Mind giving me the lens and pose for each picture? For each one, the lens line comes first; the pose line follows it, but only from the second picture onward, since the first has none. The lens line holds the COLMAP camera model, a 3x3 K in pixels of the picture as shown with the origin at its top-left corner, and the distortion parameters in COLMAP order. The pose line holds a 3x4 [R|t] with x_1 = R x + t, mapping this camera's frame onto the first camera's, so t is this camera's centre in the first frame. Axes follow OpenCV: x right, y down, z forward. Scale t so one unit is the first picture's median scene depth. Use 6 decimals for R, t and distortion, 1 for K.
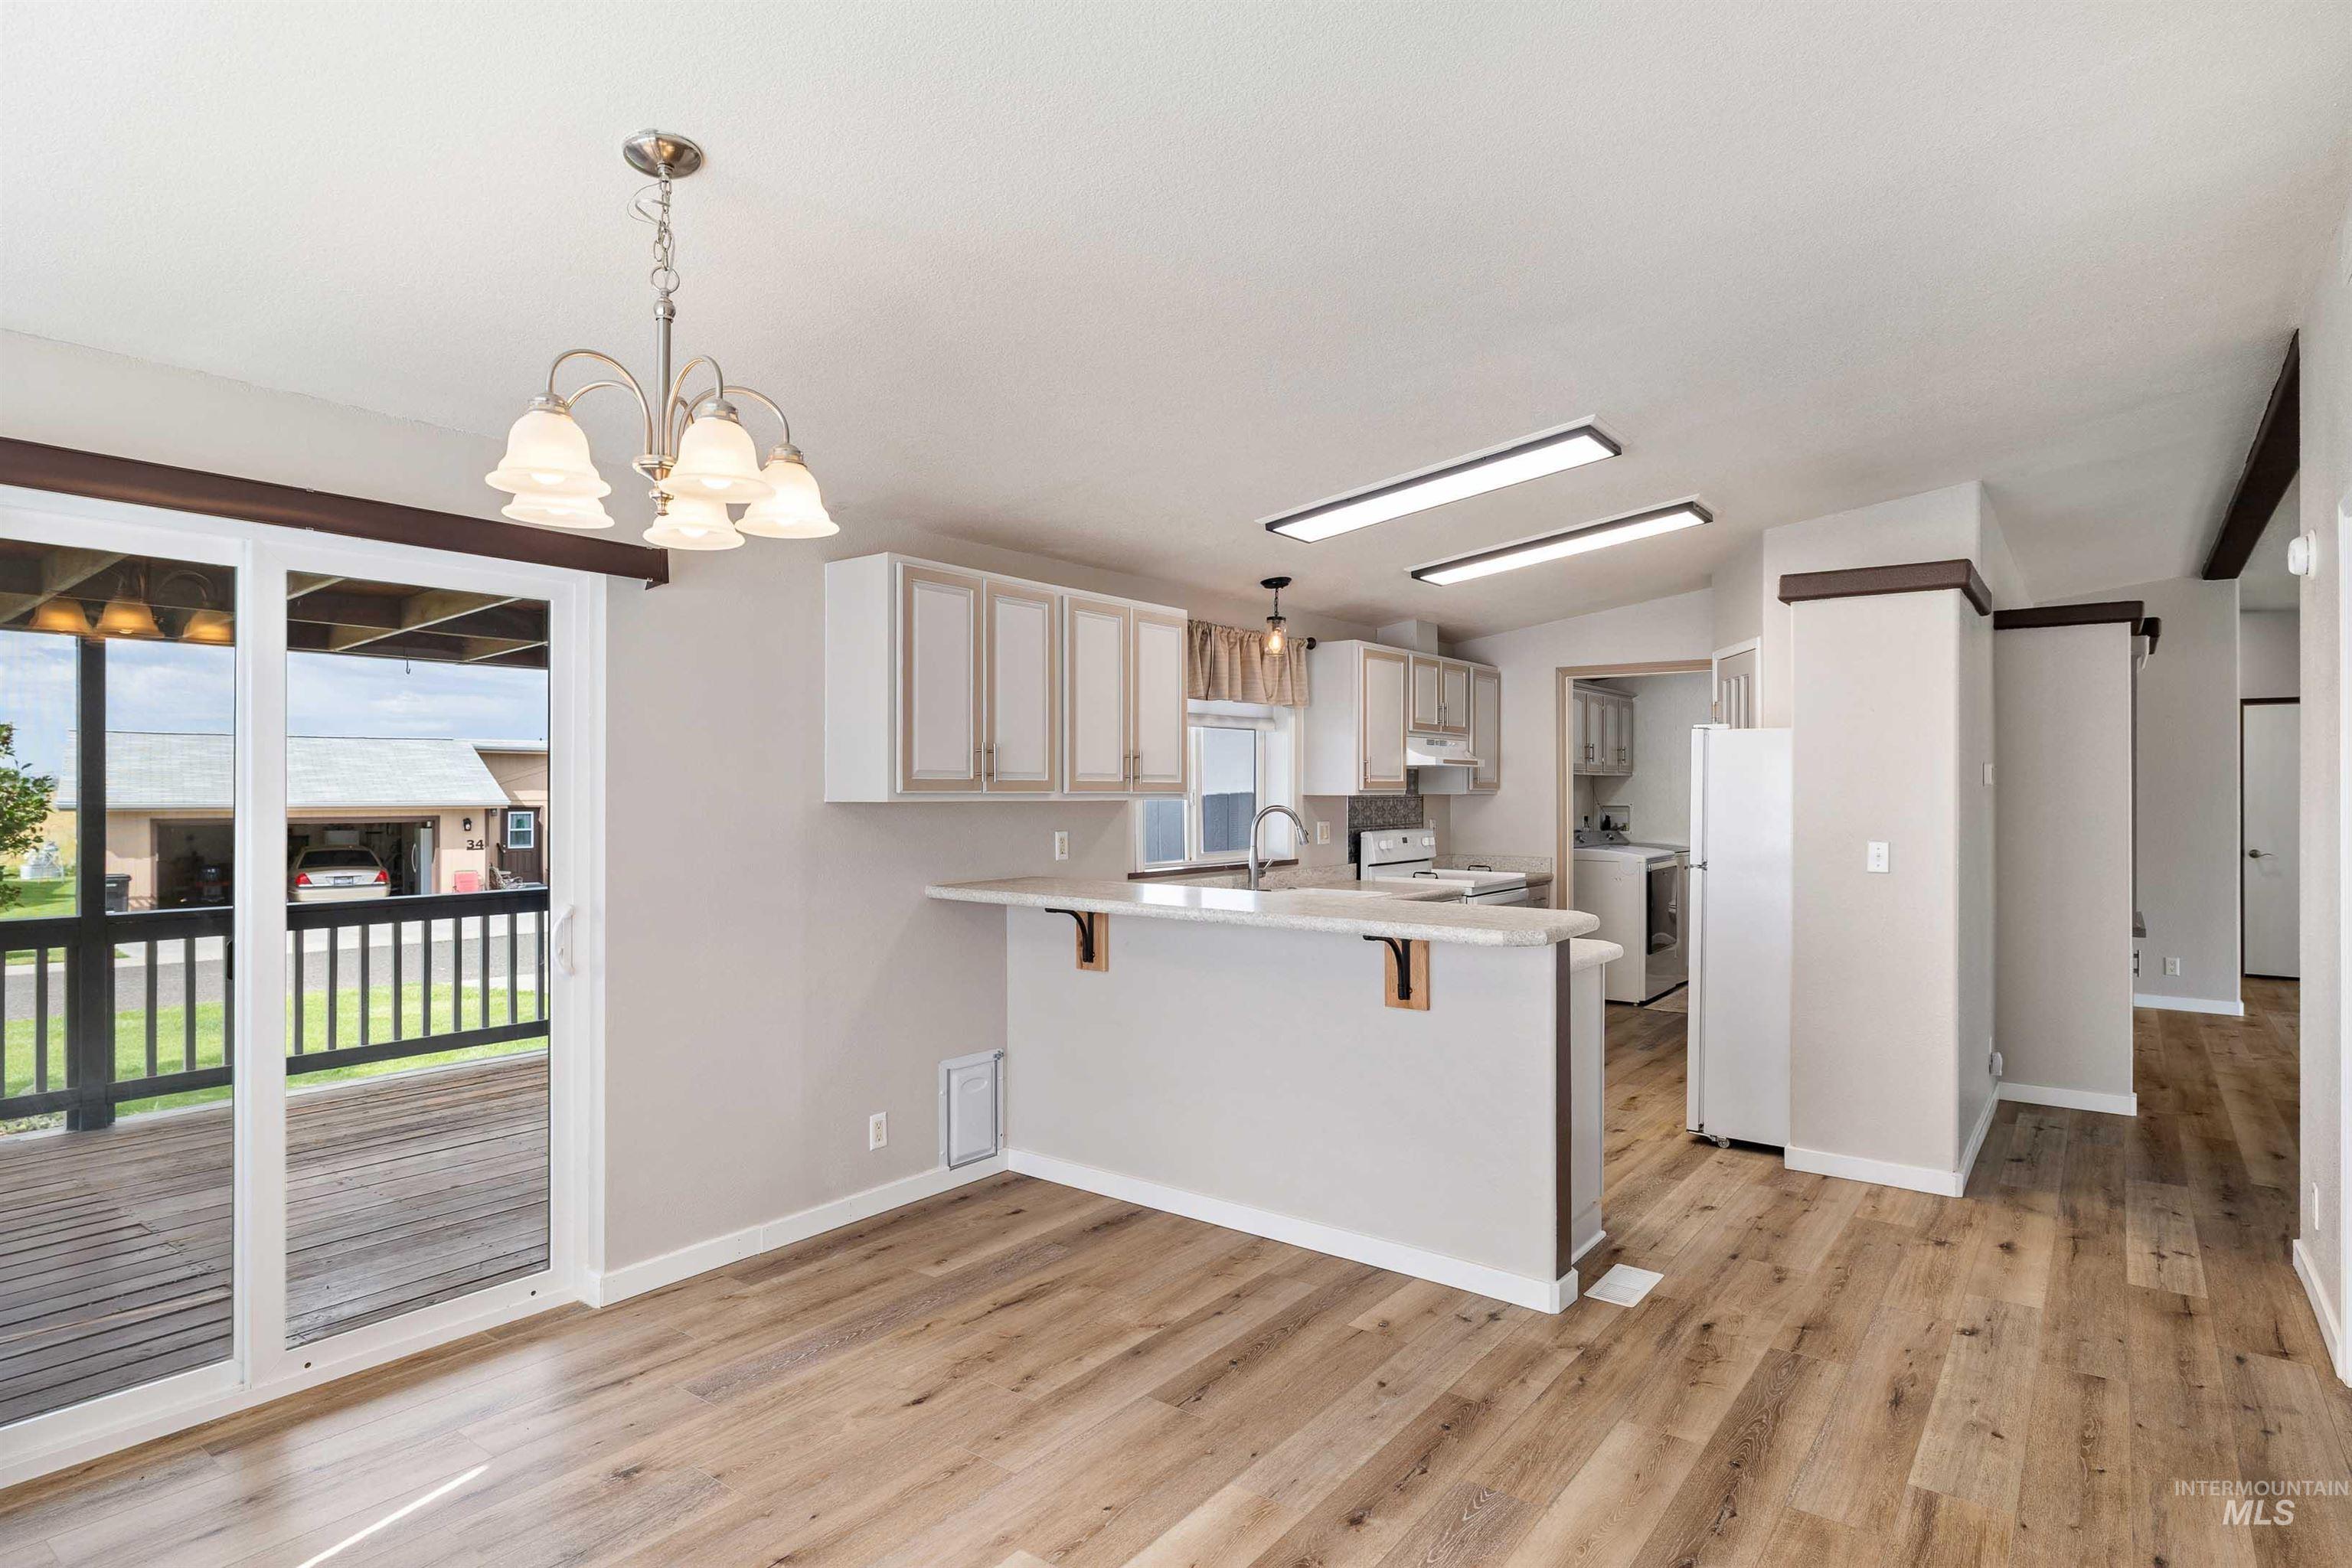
lens RADIAL K [[1248.0, 0, 1182.4], [0, 1248.0, 776.1], [0, 0, 1]] dist [-0.001013, 0.000348]
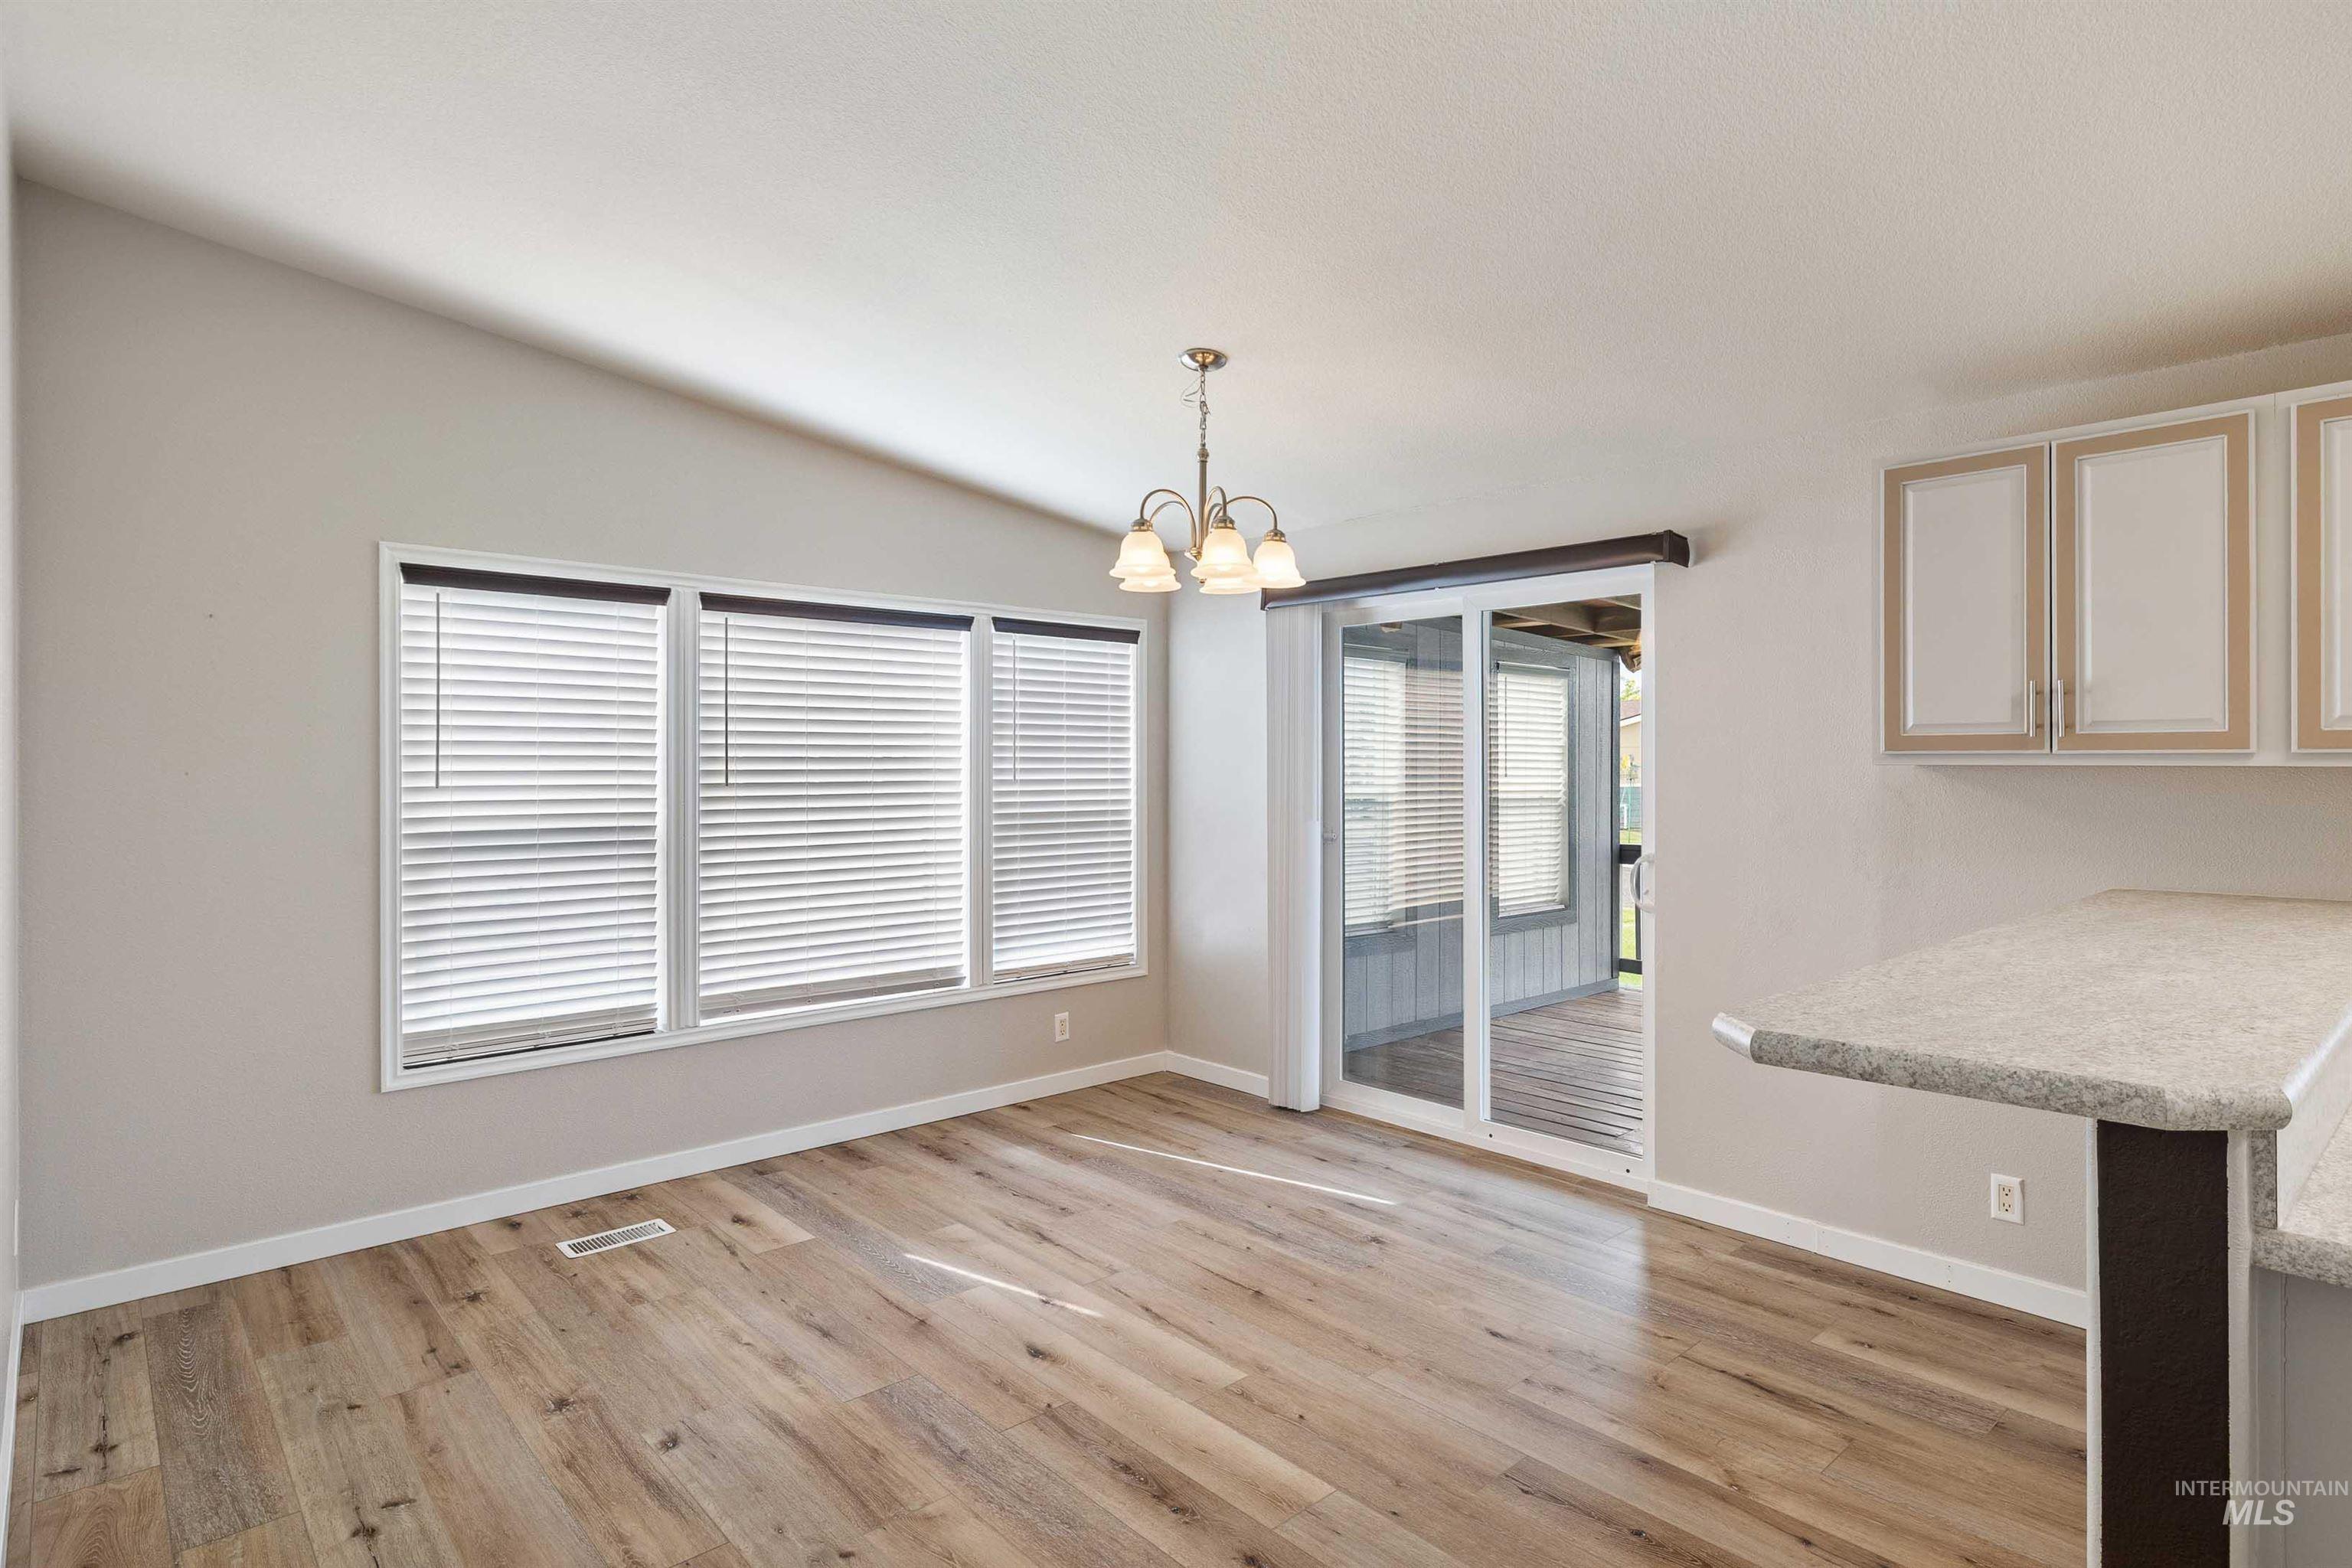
lens RADIAL K [[1231.0, 0, 1176.0], [0, 1231.0, 784.0], [0, 0, 1]] dist [-0.000466, 0.000090]
pose [[-0.189591, 0.017950, -0.981699, 0.713271], [0.010987, 0.999809, 0.016159, 0.016918], [0.981802, -0.007722, -0.189752, 0.790735]]
